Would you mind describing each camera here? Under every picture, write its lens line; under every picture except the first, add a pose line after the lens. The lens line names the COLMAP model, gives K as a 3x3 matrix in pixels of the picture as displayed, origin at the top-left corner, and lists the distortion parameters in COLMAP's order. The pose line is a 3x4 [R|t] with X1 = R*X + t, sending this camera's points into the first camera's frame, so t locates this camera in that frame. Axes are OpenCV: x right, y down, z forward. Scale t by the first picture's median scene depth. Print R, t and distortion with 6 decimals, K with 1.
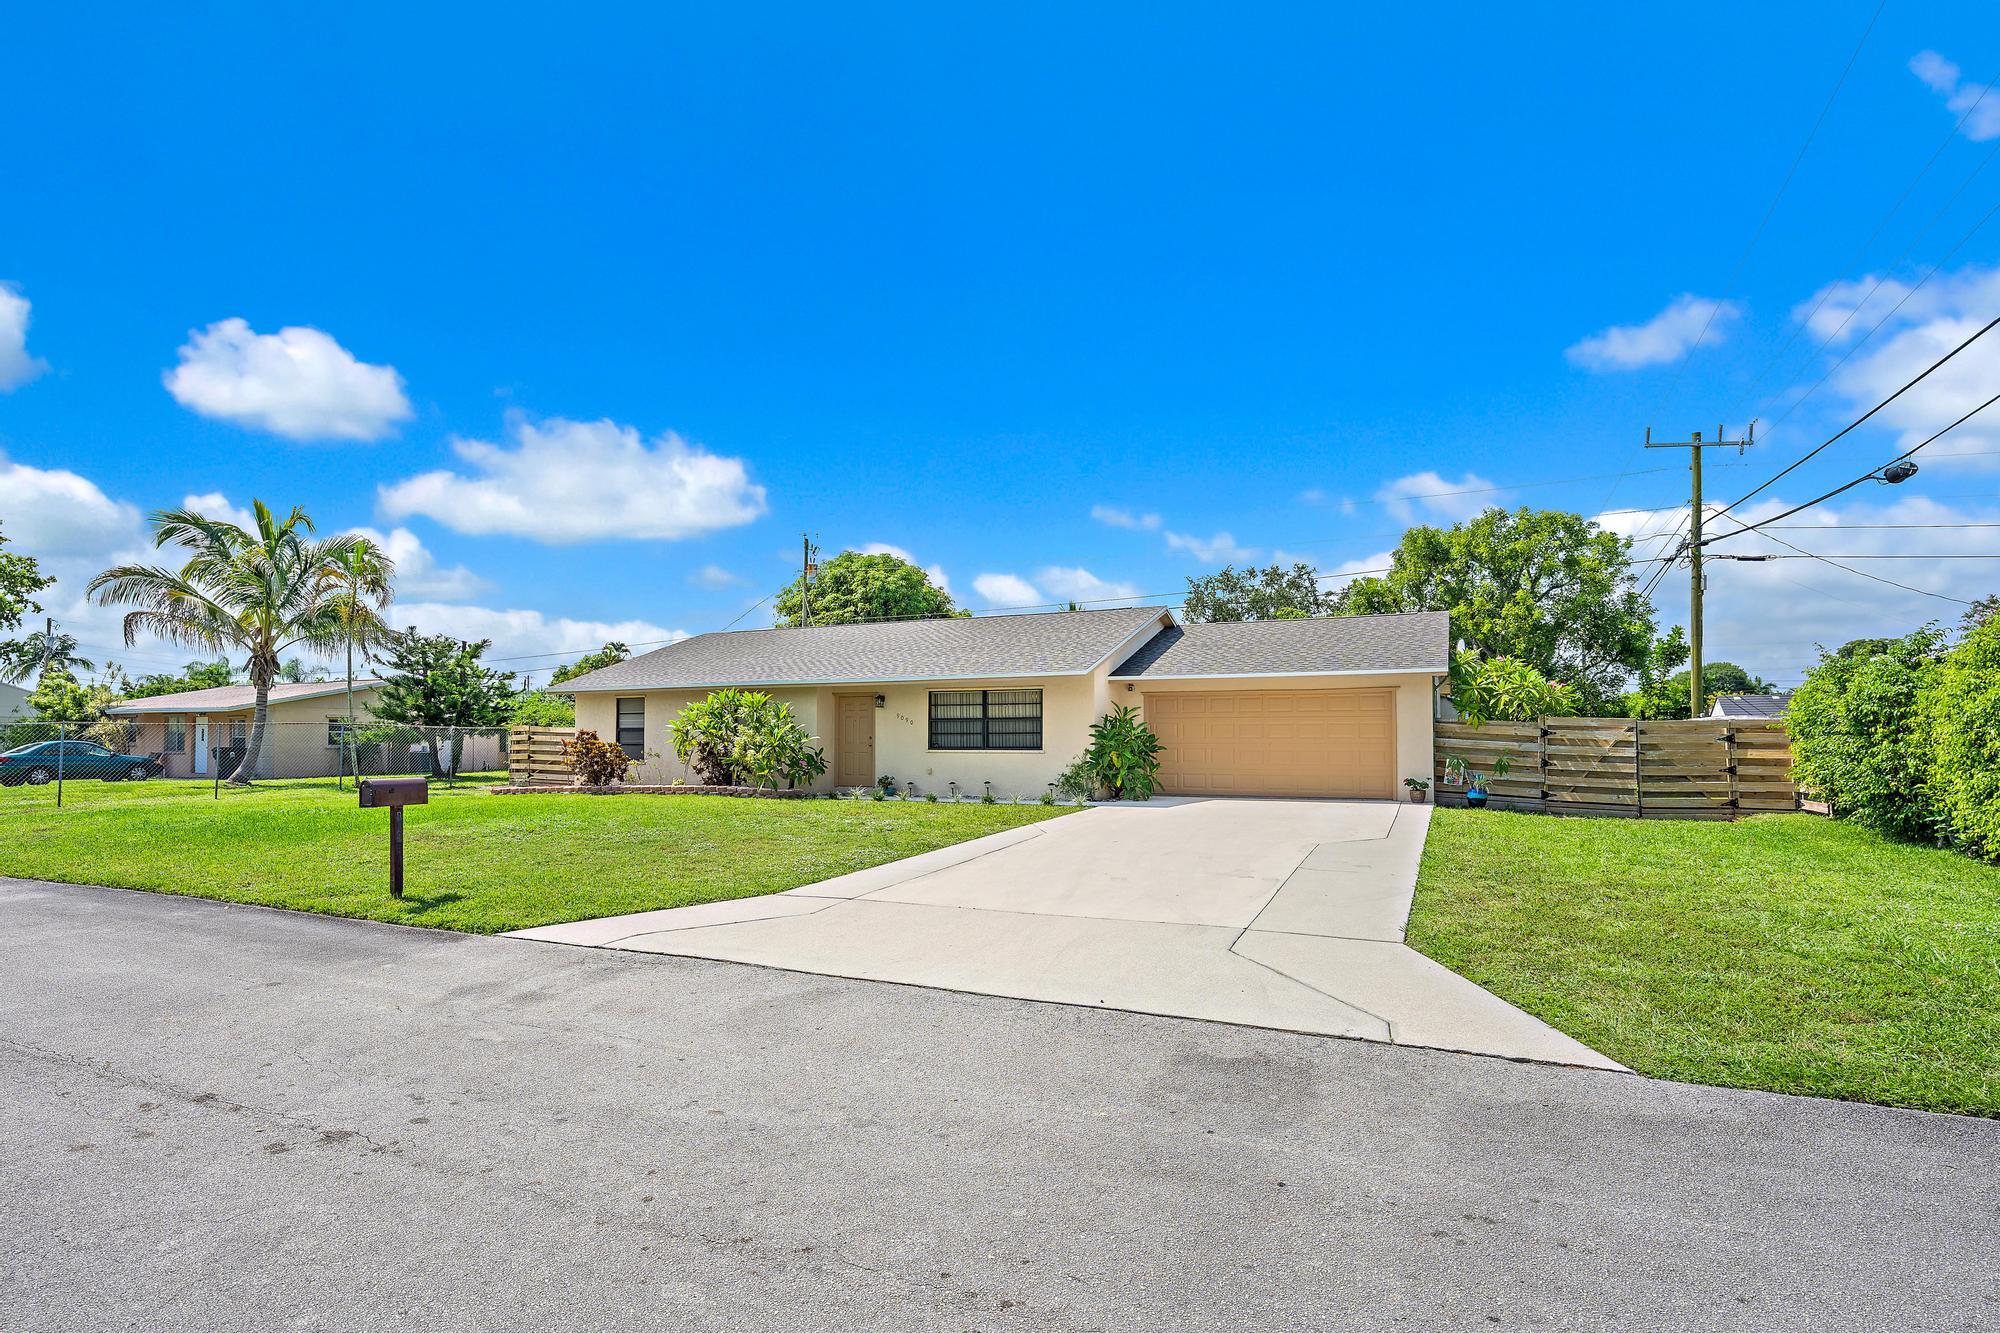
lens RADIAL K [[967.7, 0, 1000.0], [0, 967.7, 666.5], [0, 0, 1]] dist [-0.000490, 0.000031]
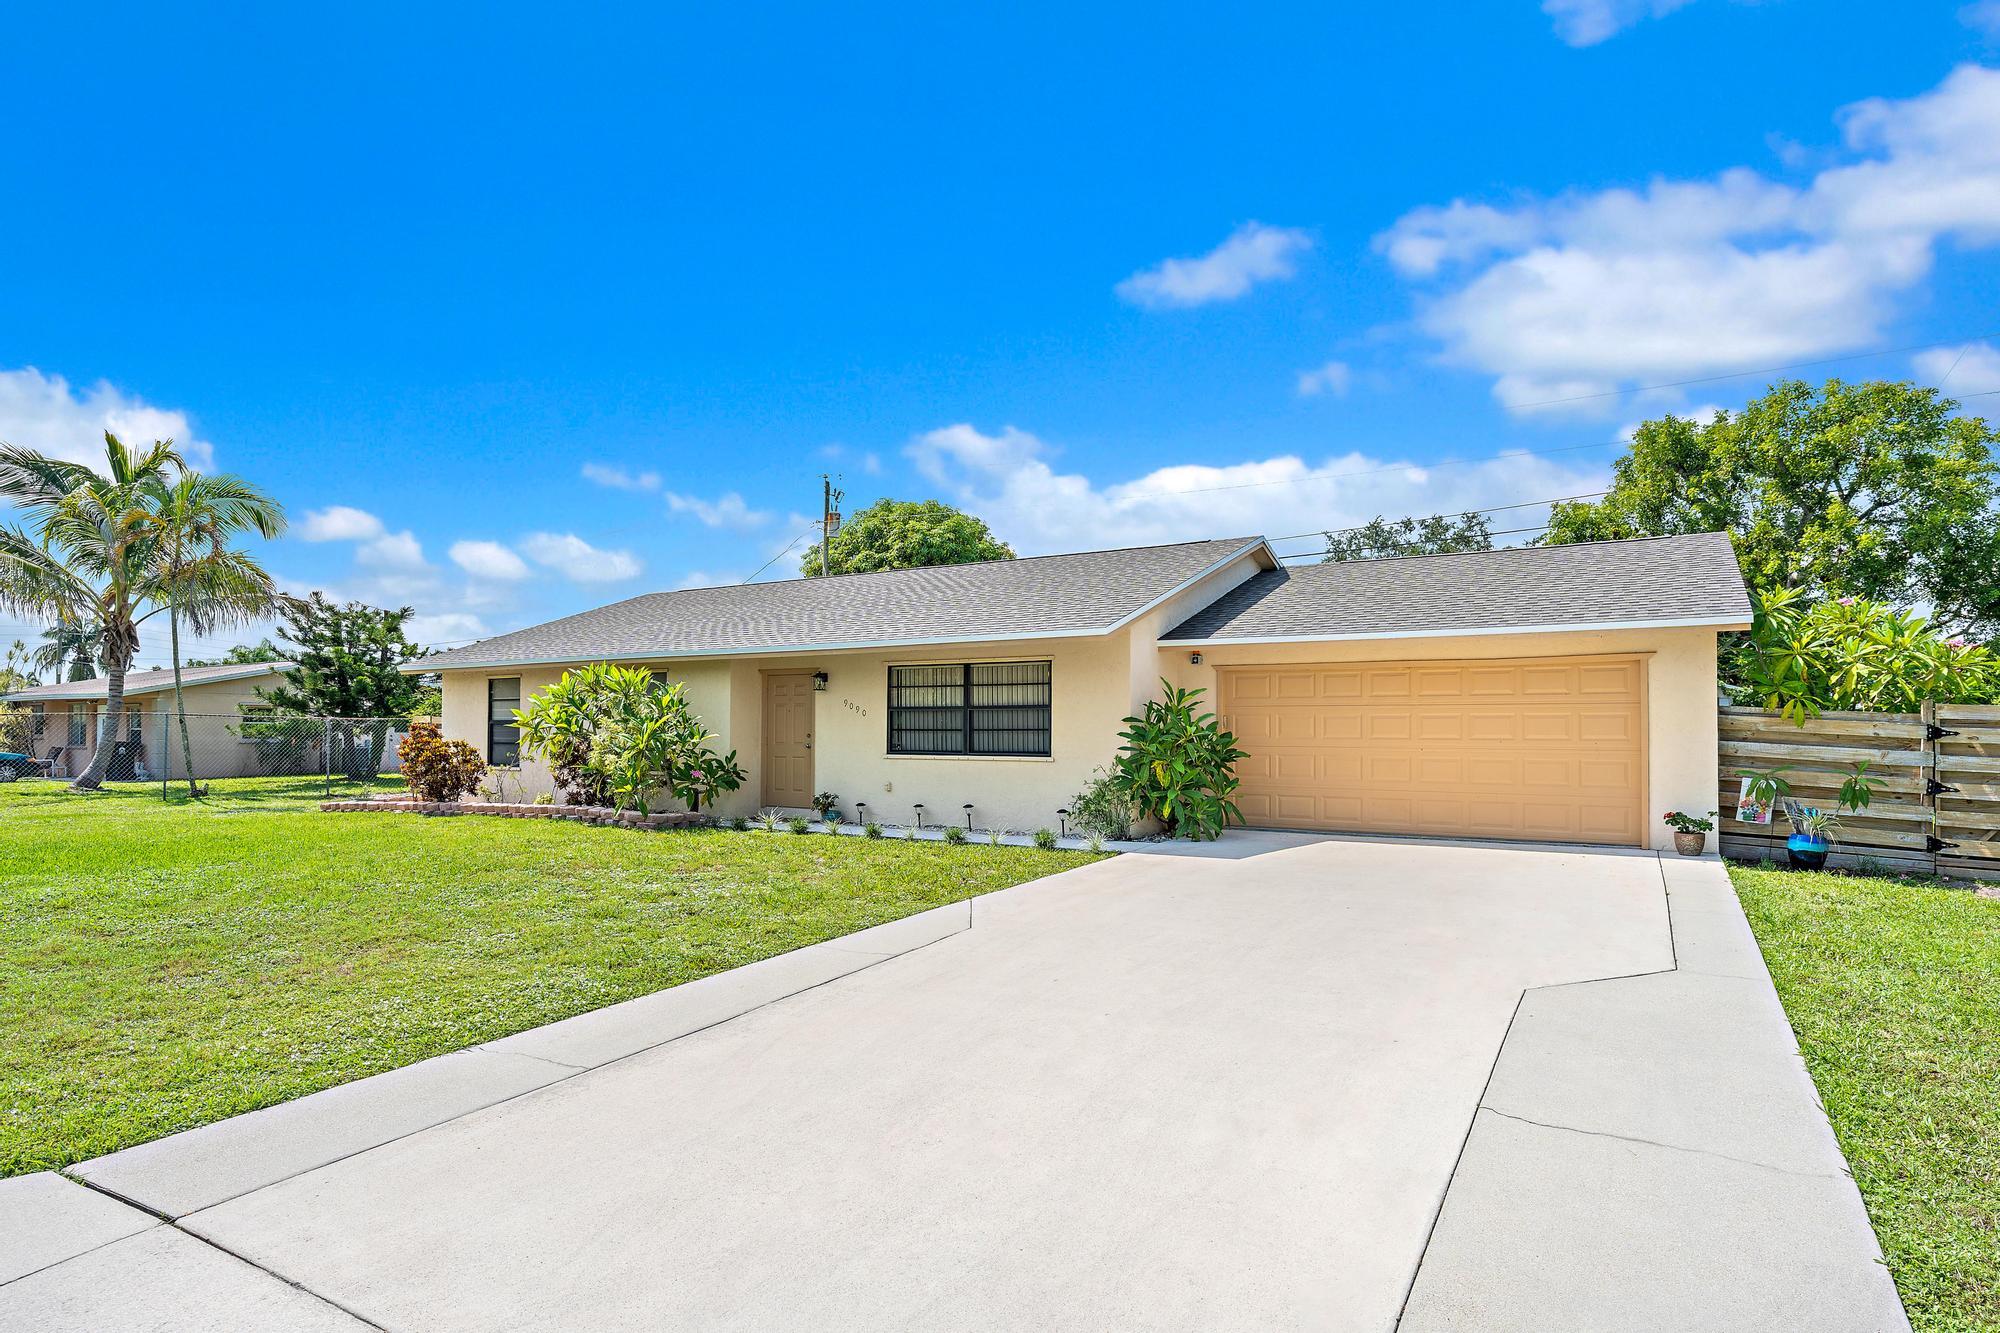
lens RADIAL K [[1088.2, 0, 1000.0], [0, 1088.2, 666.5], [0, 0, 1]] dist [0.001790, 0.000143]
pose [[0.994355, -0.004160, -0.106022, 0.083231], [0.005995, 0.999838, 0.016990, 0.014360], [0.105934, -0.017530, 0.994219, 0.277890]]
